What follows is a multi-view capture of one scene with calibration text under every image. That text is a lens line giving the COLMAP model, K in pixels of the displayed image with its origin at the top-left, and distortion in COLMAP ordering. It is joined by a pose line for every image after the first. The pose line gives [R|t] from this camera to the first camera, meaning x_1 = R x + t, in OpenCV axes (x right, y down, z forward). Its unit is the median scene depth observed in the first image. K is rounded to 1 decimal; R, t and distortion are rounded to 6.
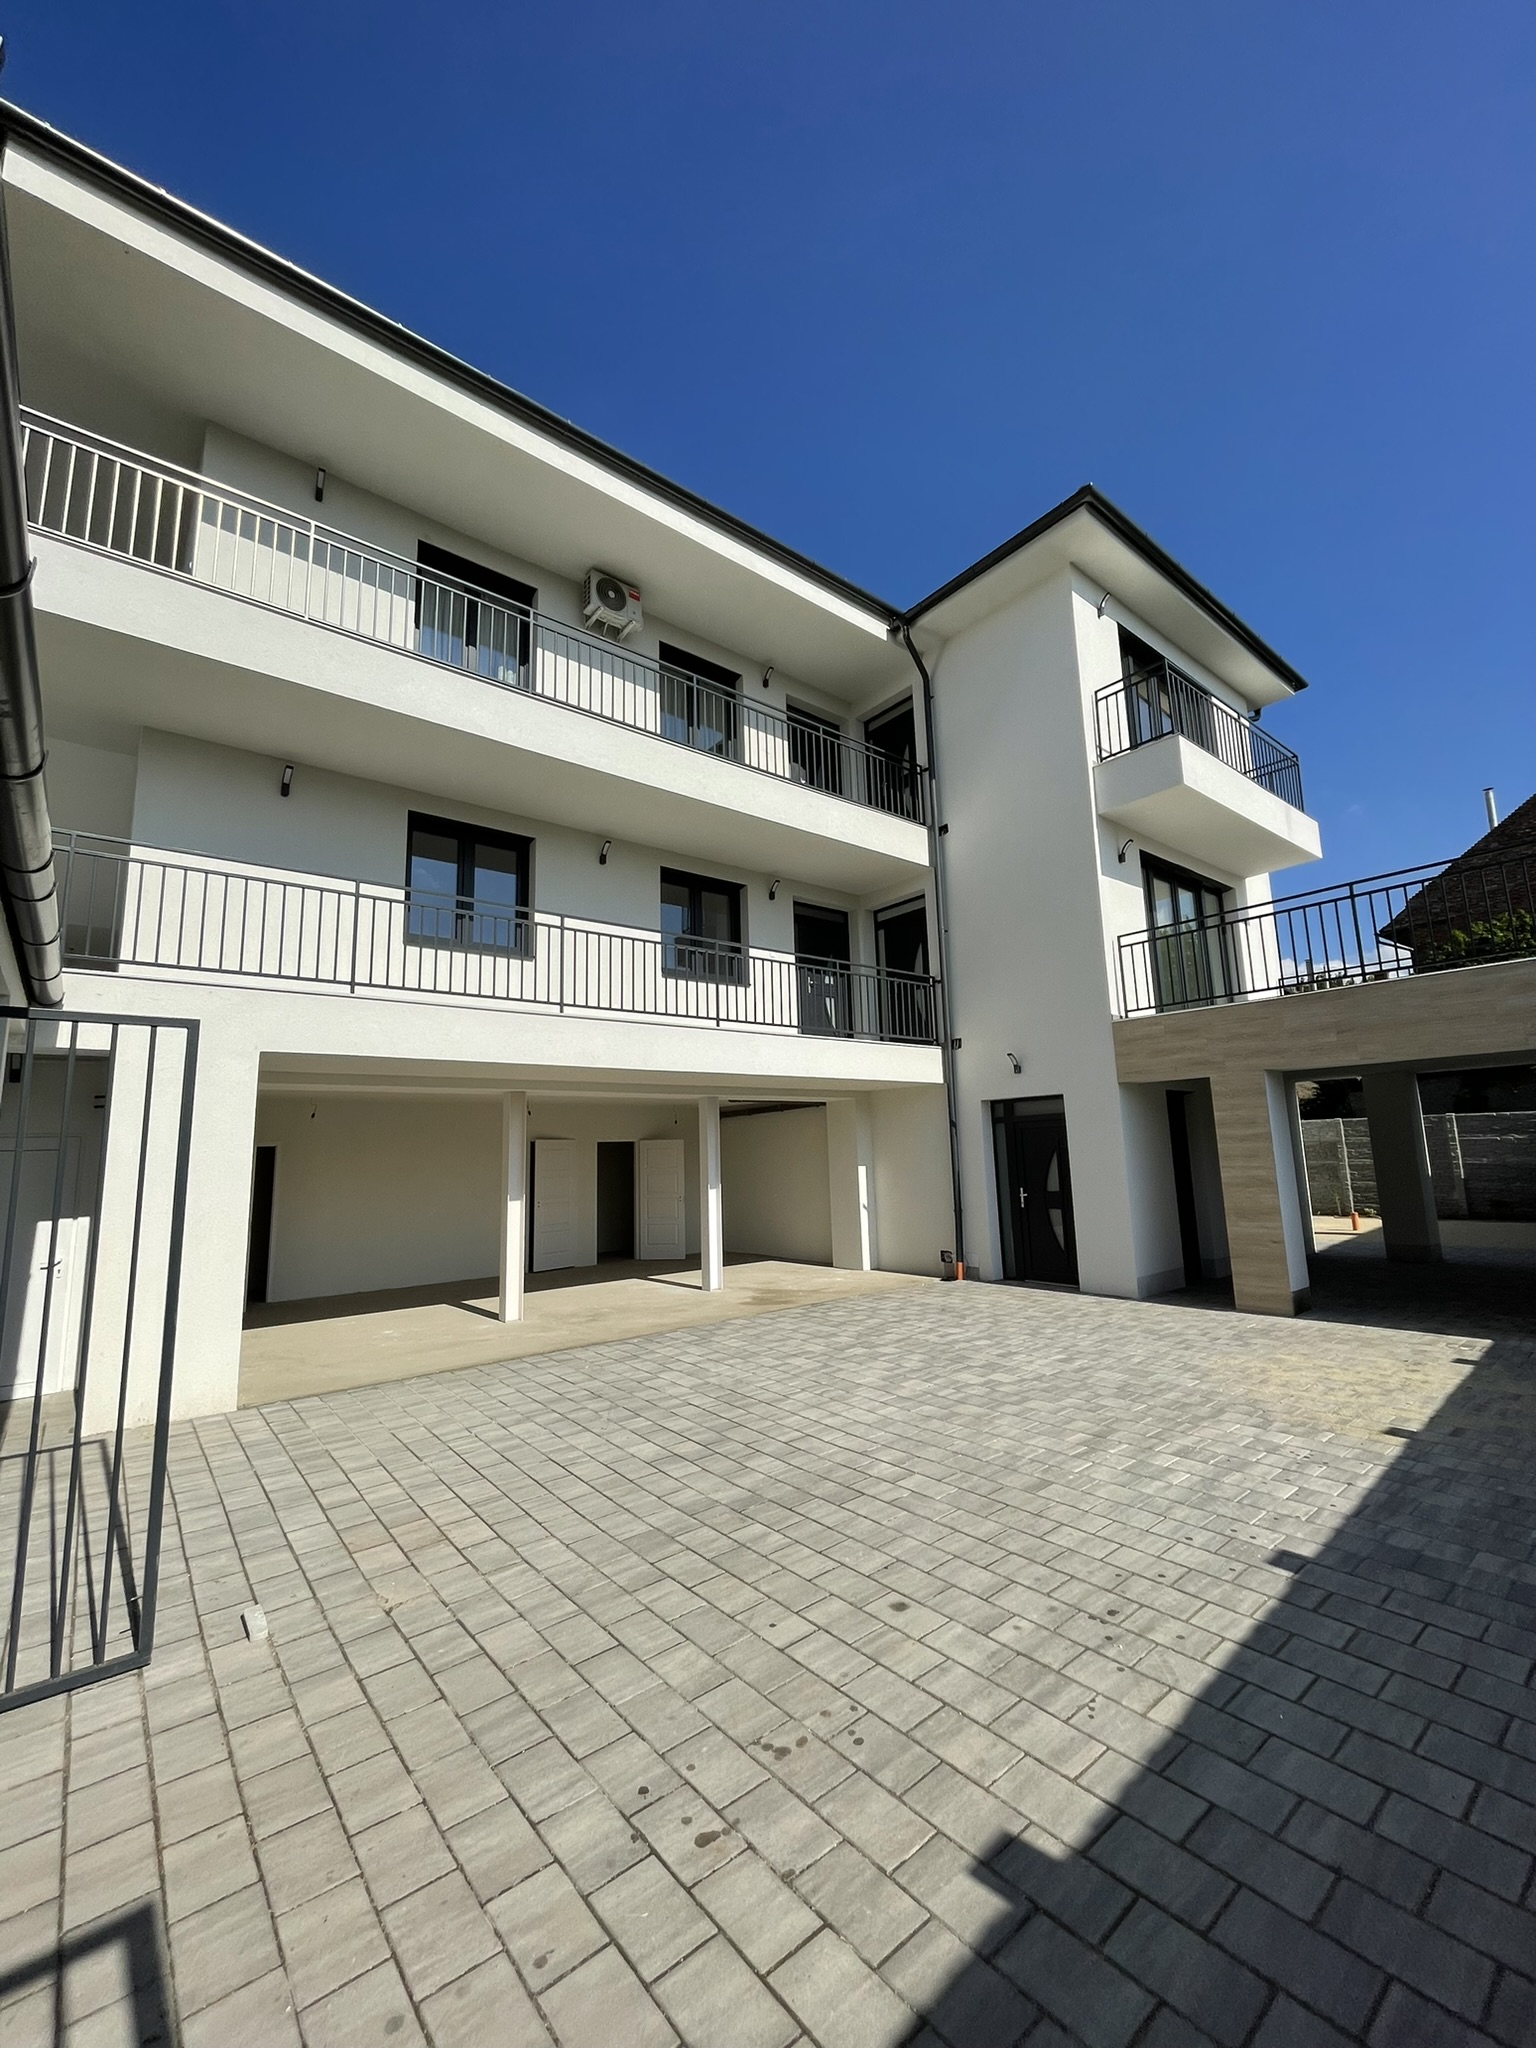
lens RADIAL K [[831.2, 0, 770.6], [0, 831.2, 1020.3], [0, 0, 1]] dist [-0.005007, 0.000527]
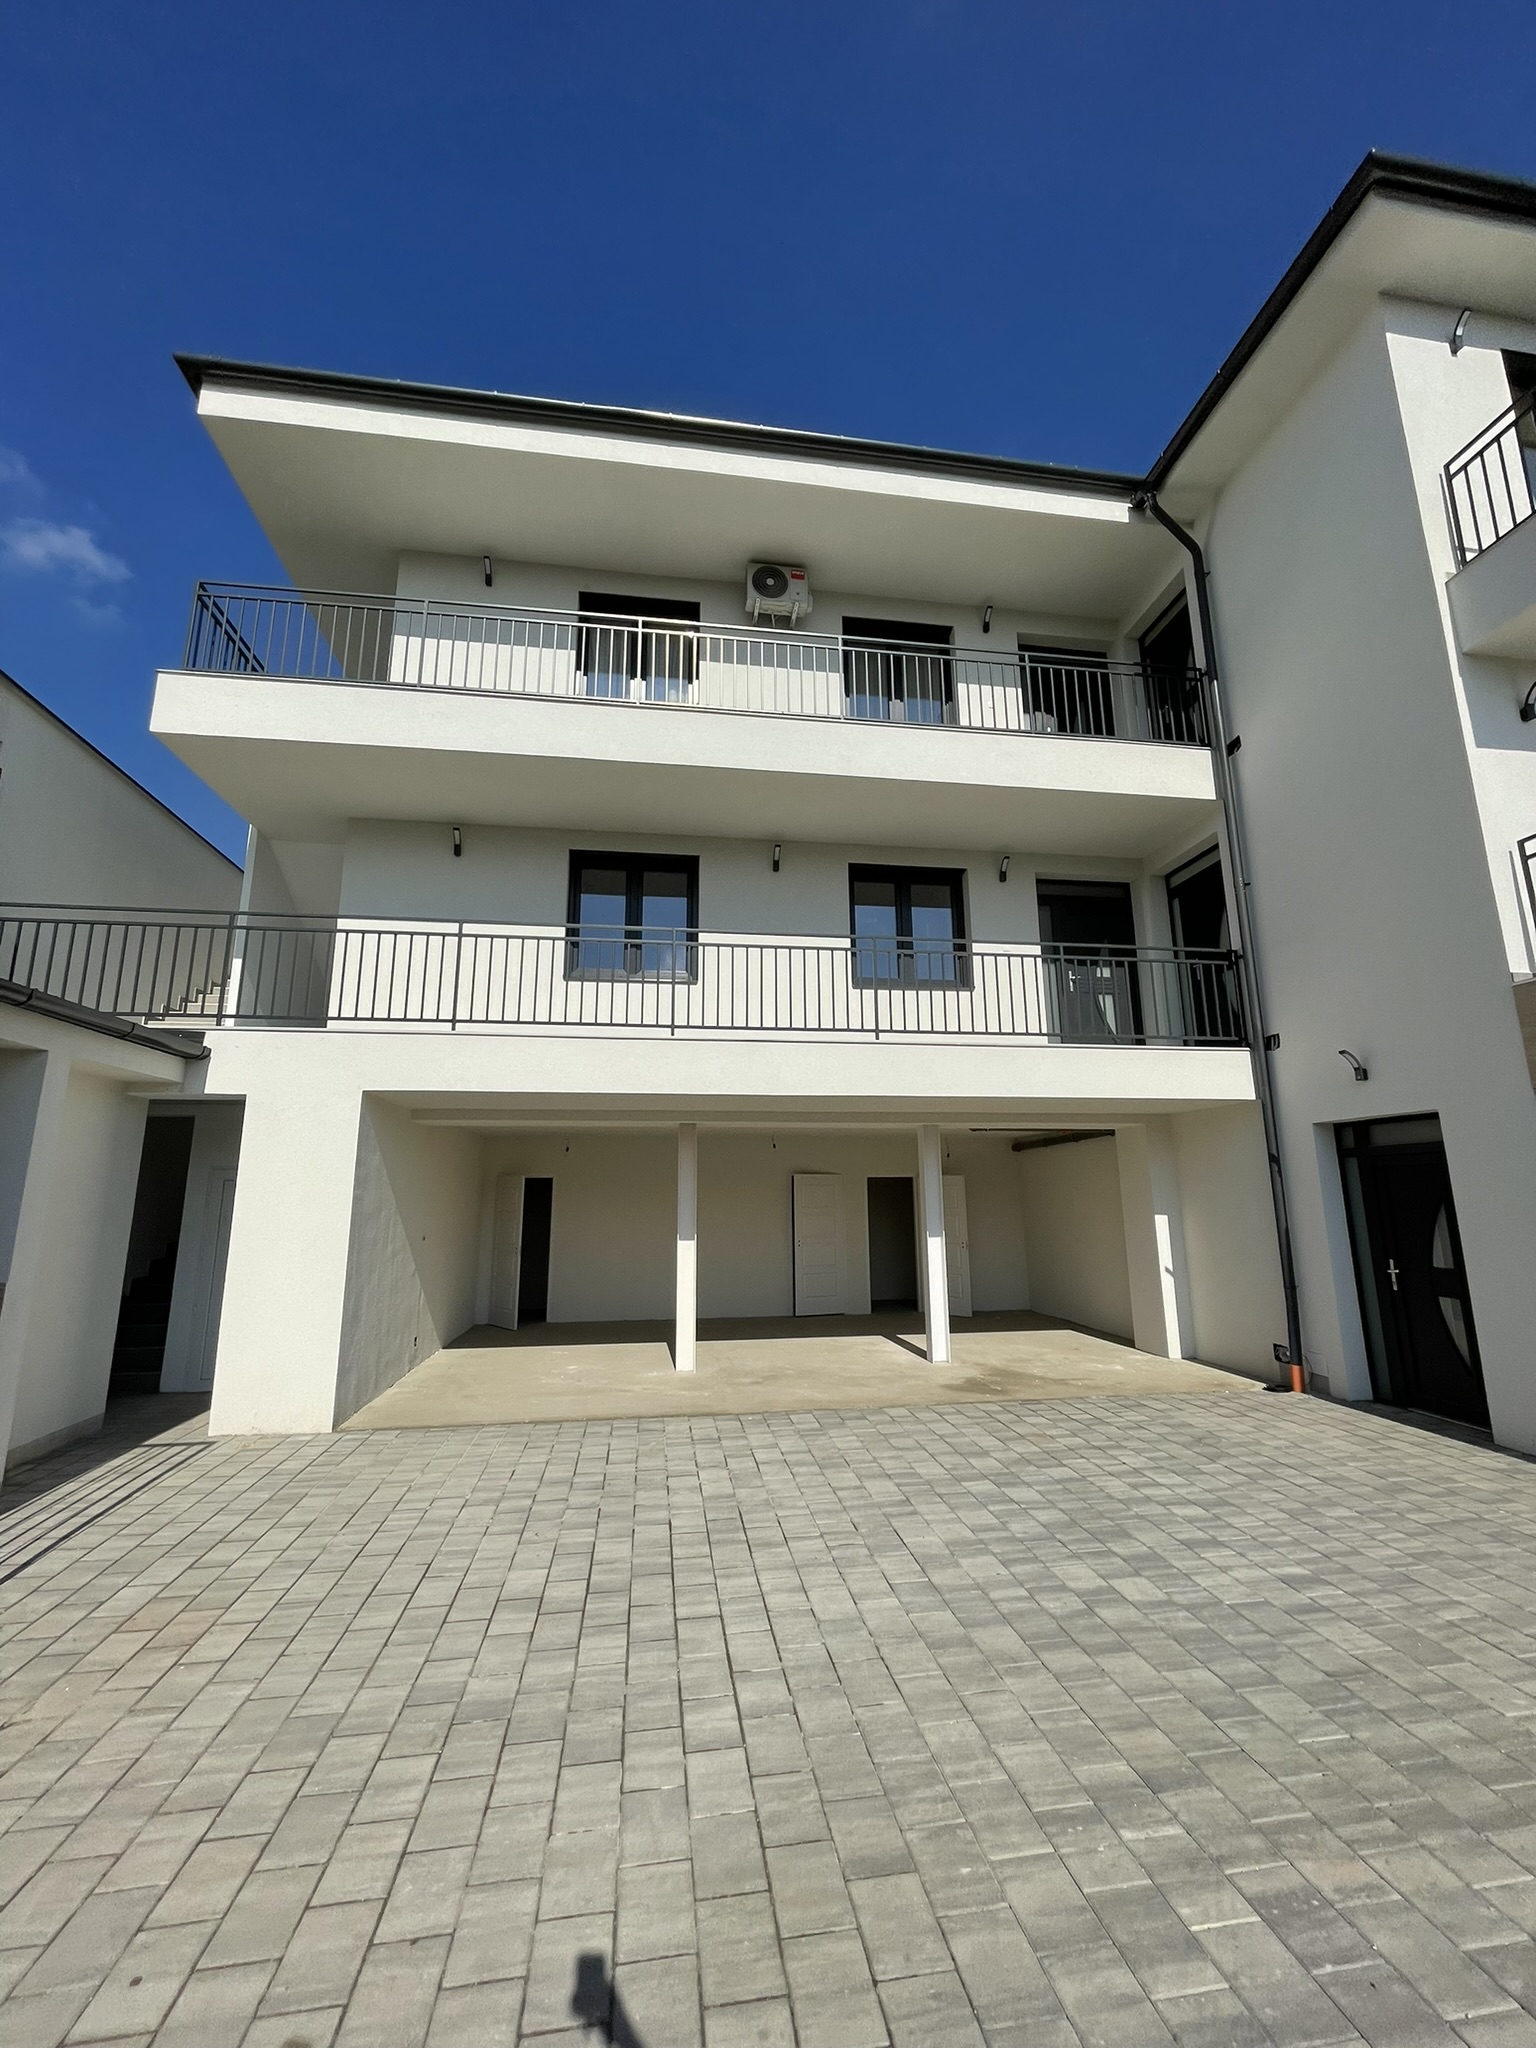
lens RADIAL K [[831.2, 0, 770.6], [0, 831.2, 1020.3], [0, 0, 1]] dist [-0.005007, 0.000527]
pose [[0.859776, -0.080530, -0.504281, 0.239573], [0.062348, 0.996654, -0.052858, 0.022967], [0.506851, 0.014005, 0.861920, 0.214448]]
